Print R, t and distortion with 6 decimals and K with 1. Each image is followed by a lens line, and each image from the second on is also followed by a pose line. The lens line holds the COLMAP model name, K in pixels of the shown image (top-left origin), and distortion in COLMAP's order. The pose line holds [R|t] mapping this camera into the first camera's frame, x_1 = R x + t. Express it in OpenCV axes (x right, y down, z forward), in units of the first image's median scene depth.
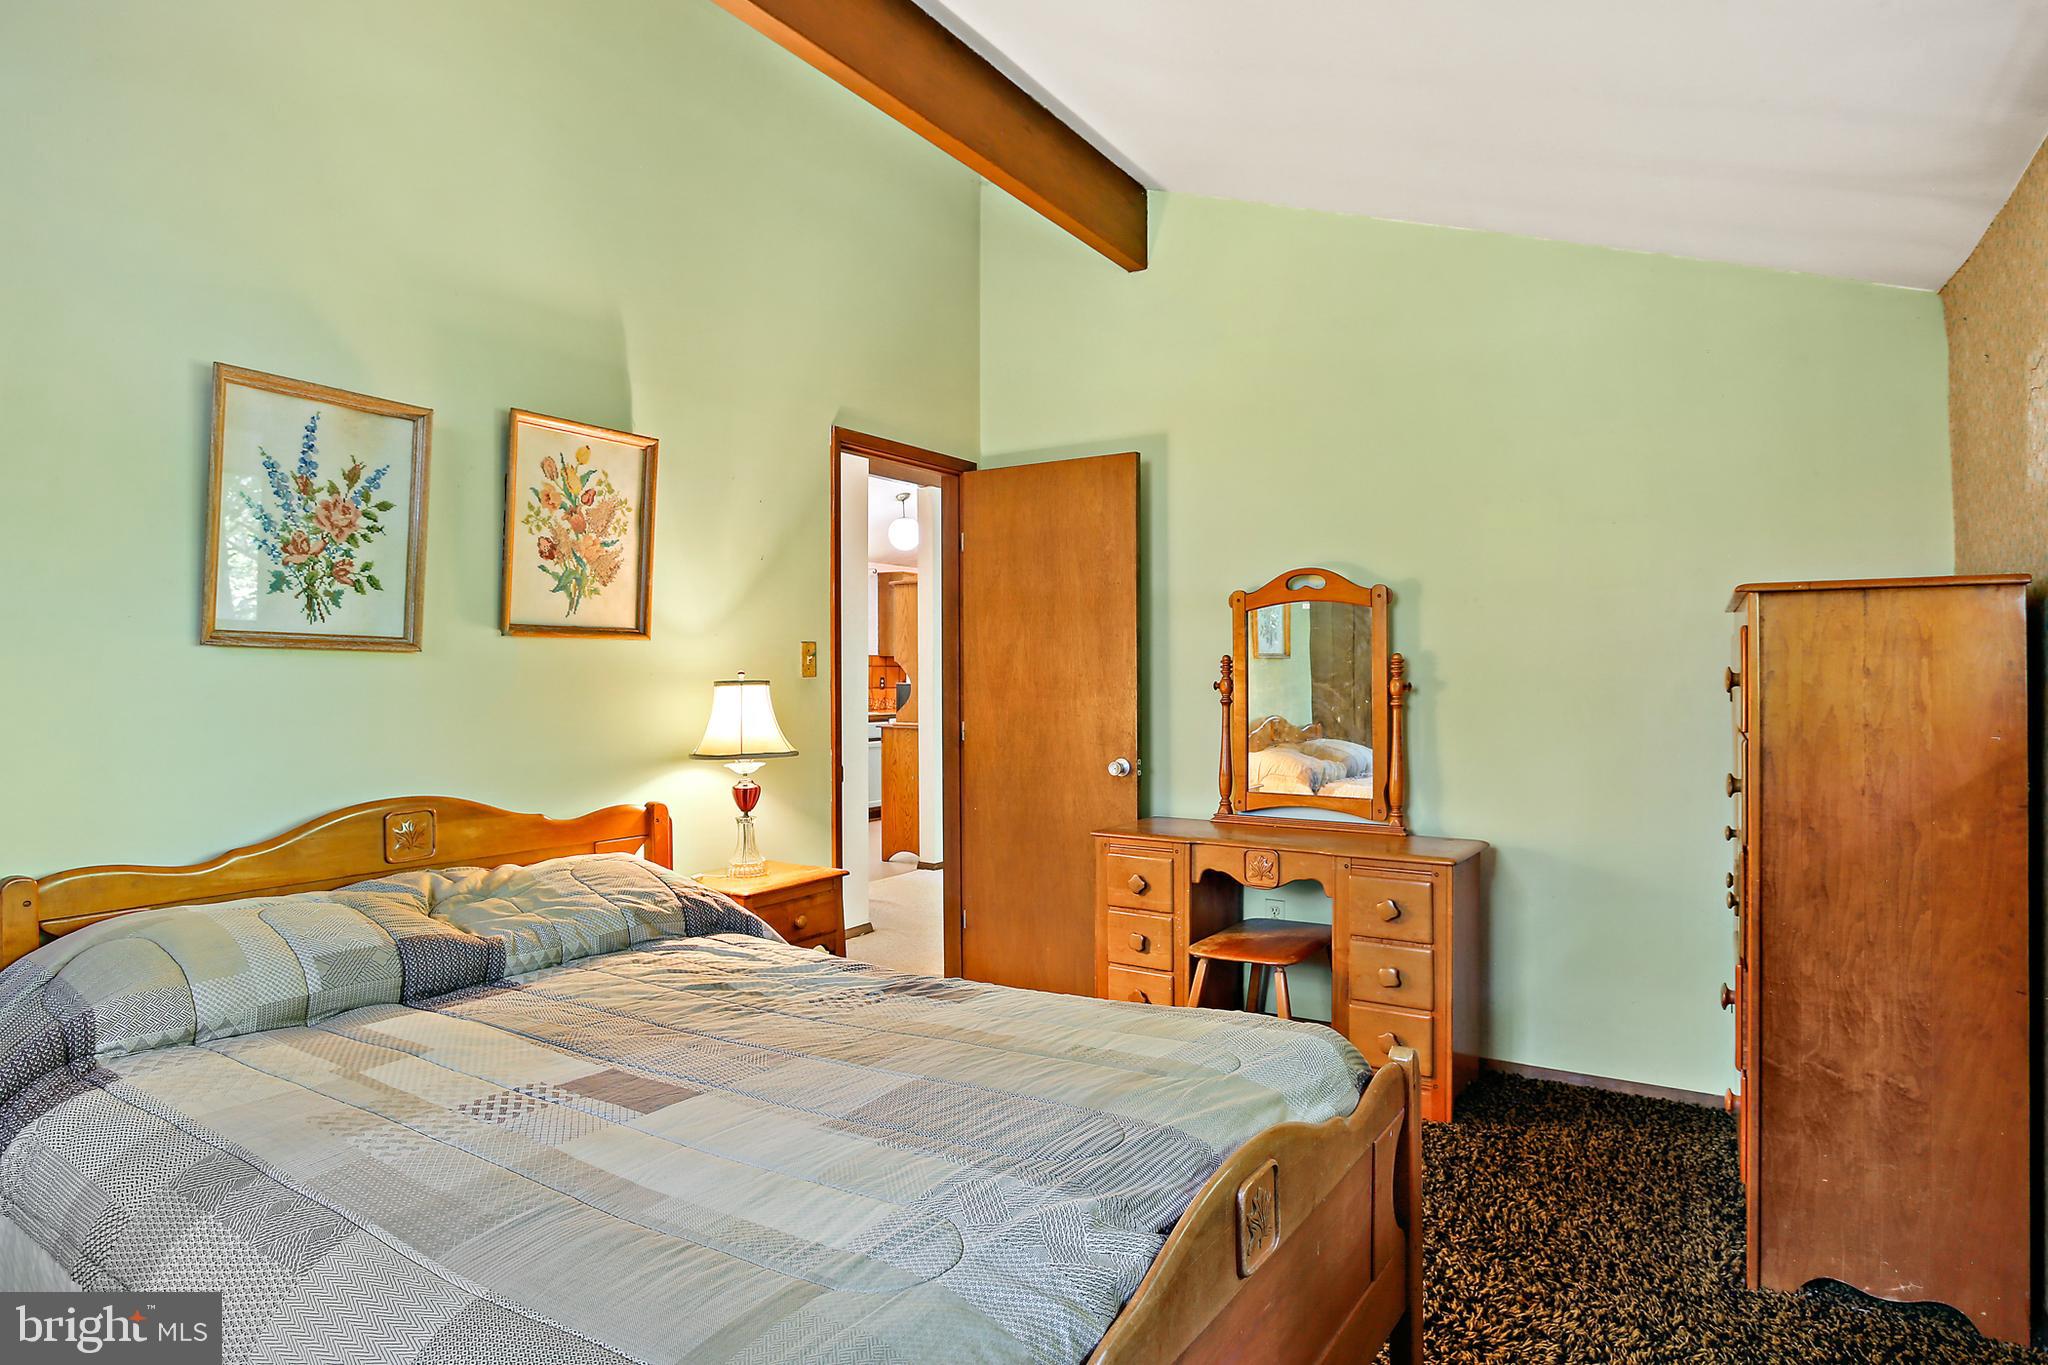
lens RADIAL K [[1146.6, 0, 1024.4], [0, 1146.6, 657.5], [0, 0, 1]] dist [-0.050945, 0.027396]
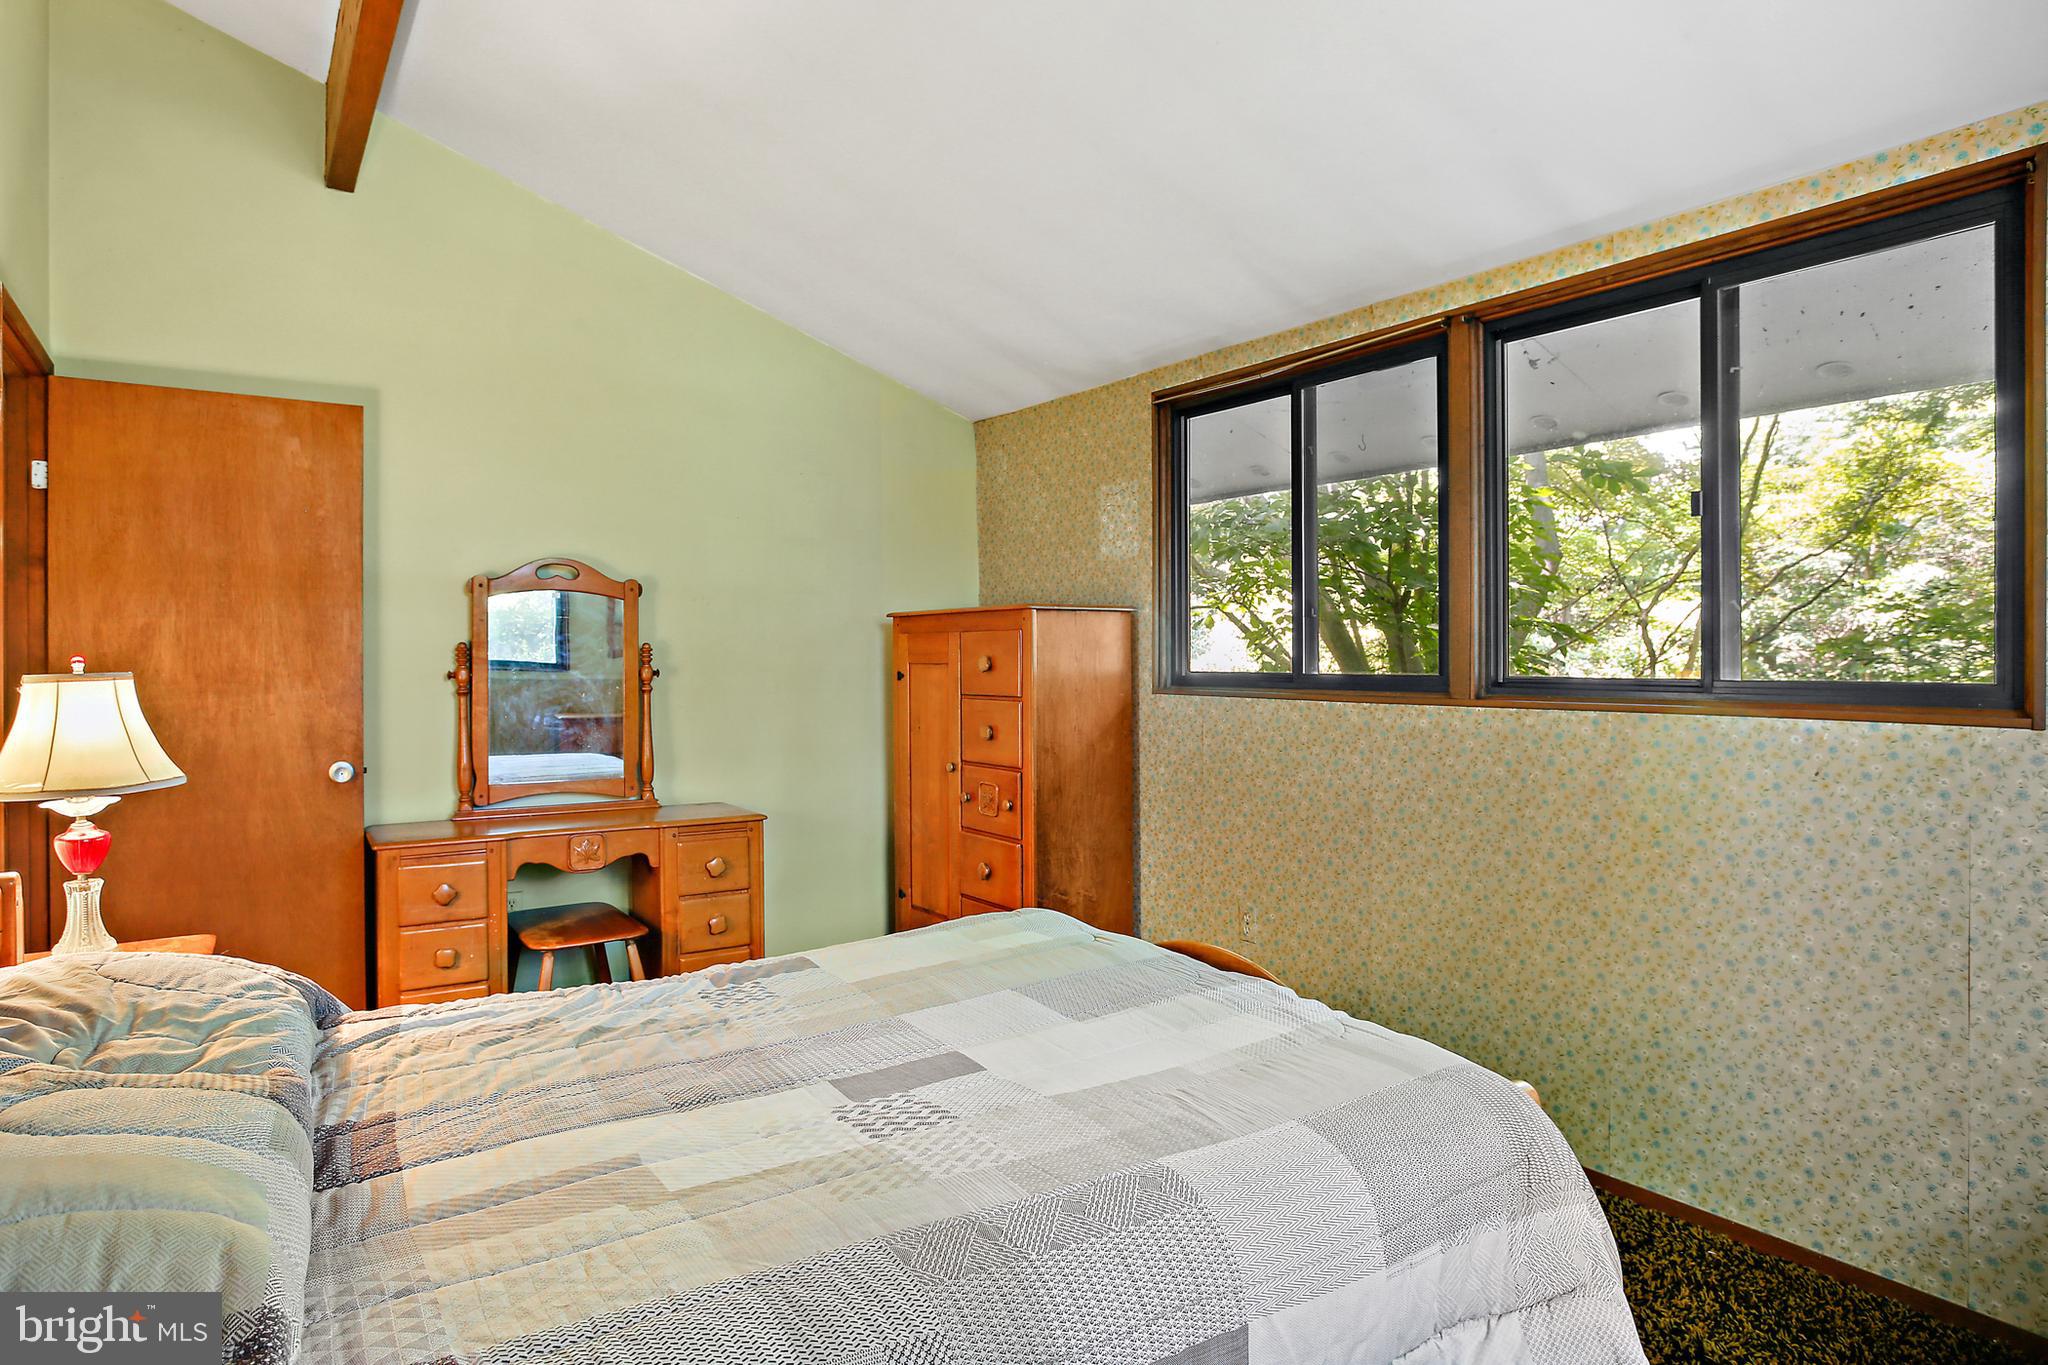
lens RADIAL K [[1146.6, 0, 1024.4], [0, 1146.6, 657.5], [0, 0, 1]] dist [-0.050945, 0.027396]
pose [[0.410865, 0.000960, 0.911696, -0.528946], [-0.009184, 0.999953, 0.003086, 0.003533], [-0.911650, -0.009641, 0.410855, 0.213792]]
